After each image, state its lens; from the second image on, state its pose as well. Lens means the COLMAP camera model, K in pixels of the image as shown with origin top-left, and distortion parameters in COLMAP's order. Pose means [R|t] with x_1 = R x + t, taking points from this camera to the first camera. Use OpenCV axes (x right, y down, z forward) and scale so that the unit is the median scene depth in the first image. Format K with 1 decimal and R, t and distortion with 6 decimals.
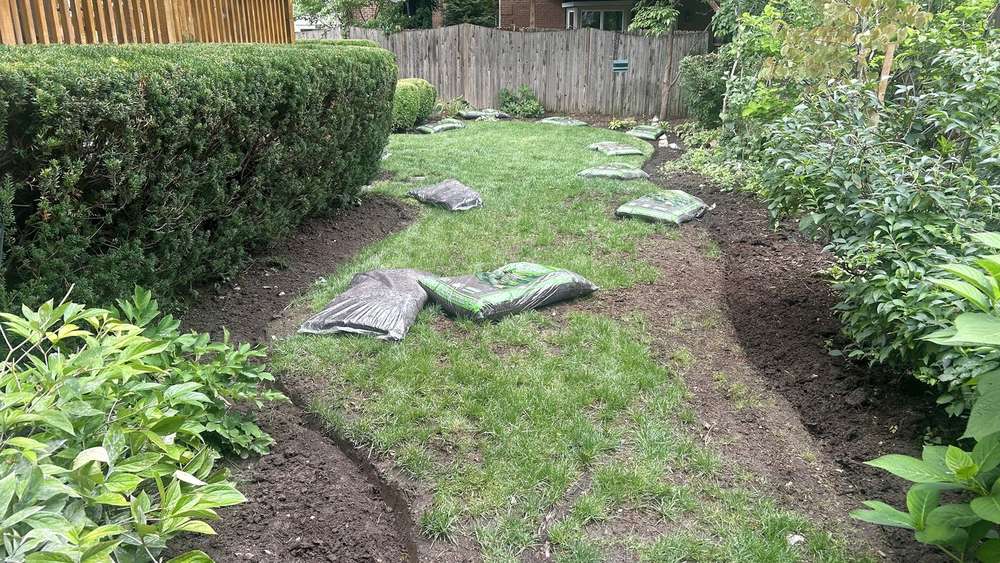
lens RADIAL K [[723.0, 0, 496.7], [0, 723.0, 289.0], [0, 0, 1]] dist [0.005710, 0.001608]
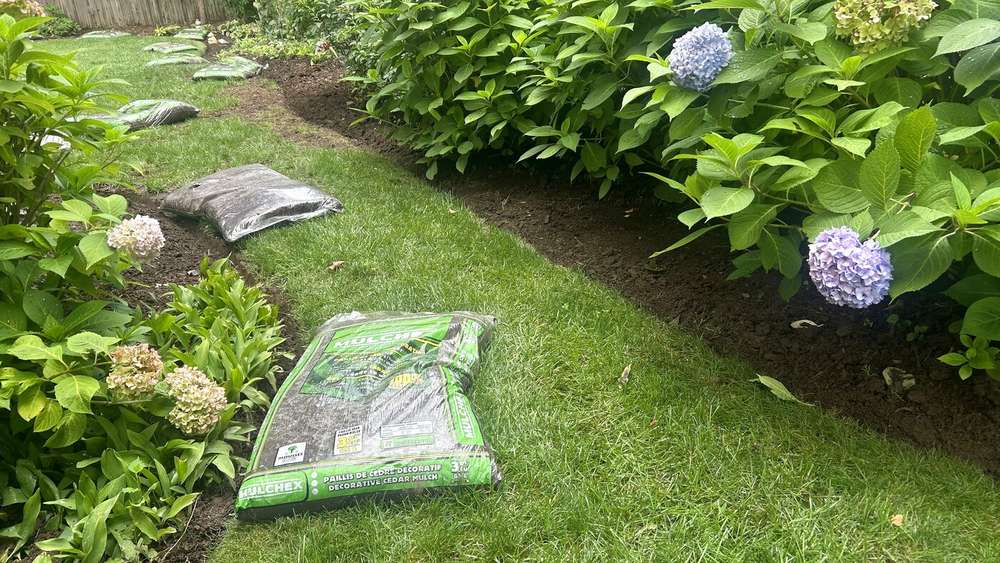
lens RADIAL K [[723.0, 0, 496.7], [0, 723.0, 289.0], [0, 0, 1]] dist [0.005710, 0.001608]
pose [[0.824343, -0.286378, 0.488309, -0.073831], [0.236835, 0.957950, 0.161992, 0.102679], [-0.514167, -0.017889, 0.857504, -0.224700]]
